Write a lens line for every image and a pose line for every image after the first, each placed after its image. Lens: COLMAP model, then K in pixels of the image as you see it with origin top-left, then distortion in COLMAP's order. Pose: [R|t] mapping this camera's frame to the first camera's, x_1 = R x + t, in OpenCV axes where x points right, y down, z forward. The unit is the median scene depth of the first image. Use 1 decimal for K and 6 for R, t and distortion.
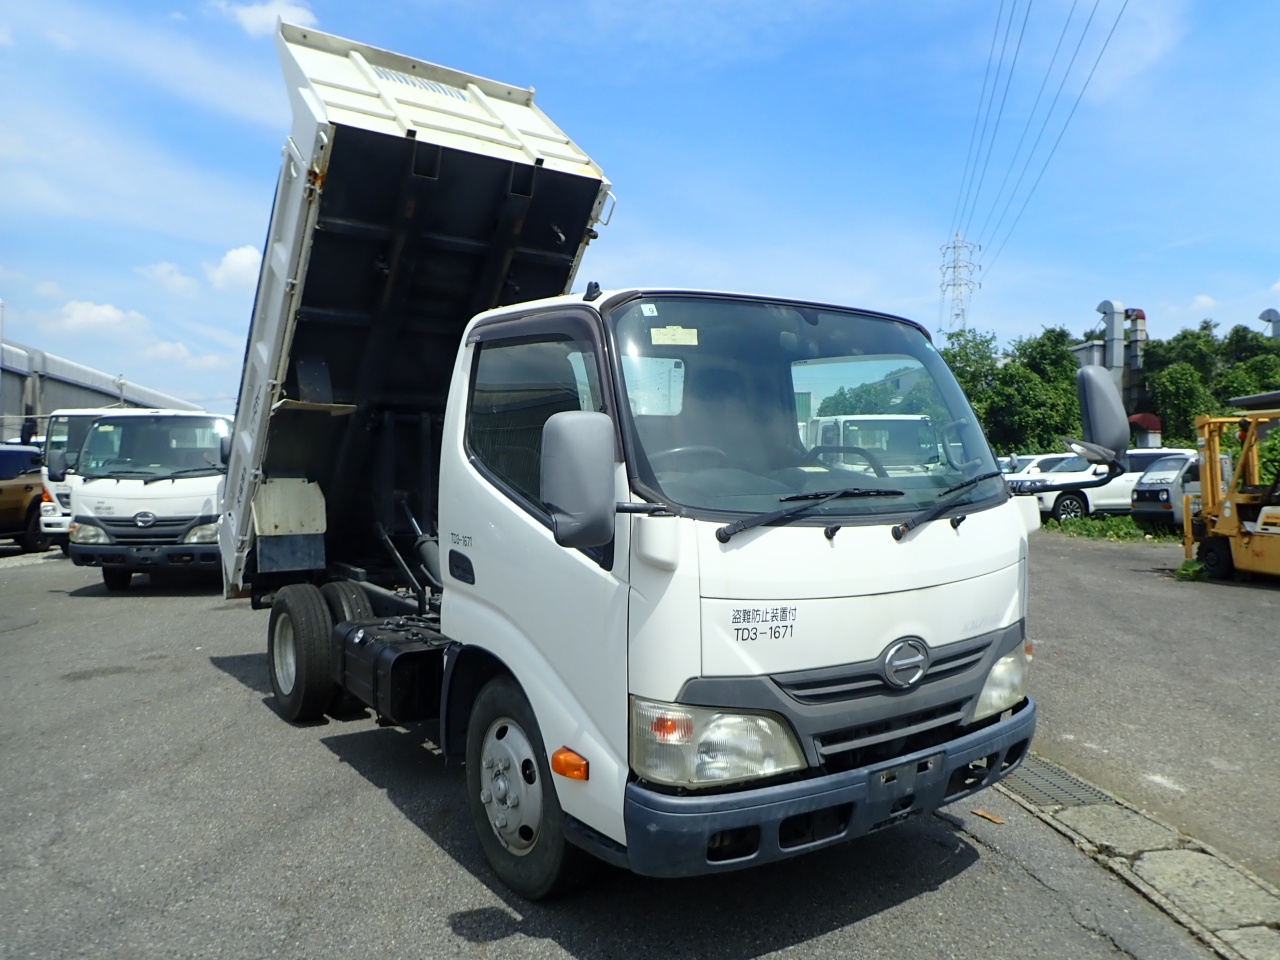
lens RADIAL K [[951.3, 0, 719.0], [0, 951.3, 480.8], [0, 0, 1]] dist [0.005500, 0.000458]
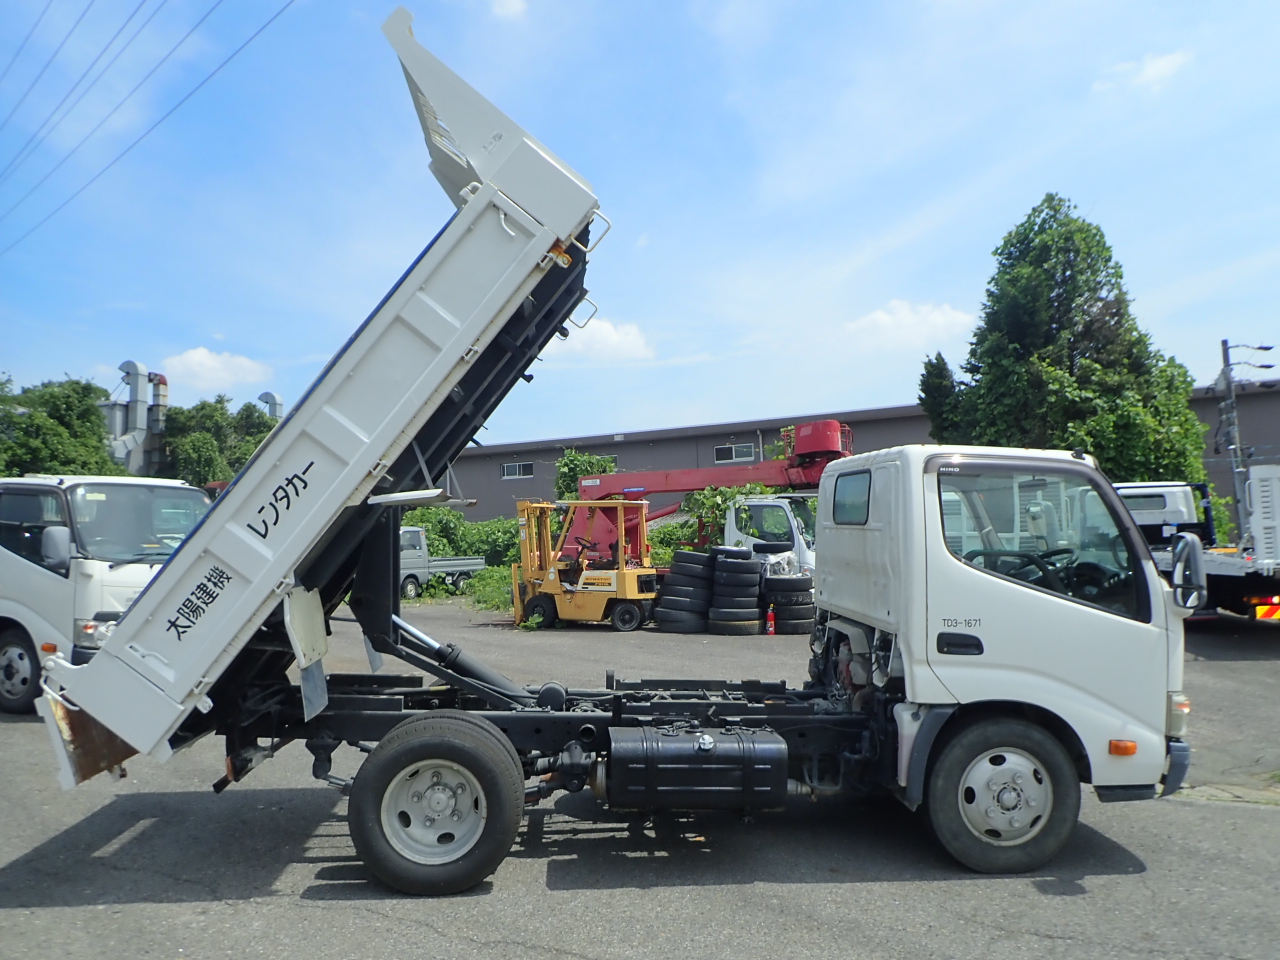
lens RADIAL K [[939.0, 0, 640.0], [0, 939.0, 480.0], [0, 0, 1]] dist [-0.022717, -0.004624]
pose [[0.481404, 0.060471, 0.874410, -1.158534], [-0.003738, 0.997750, -0.066943, -0.027041], [-0.876491, 0.028958, 0.480547, 0.561788]]
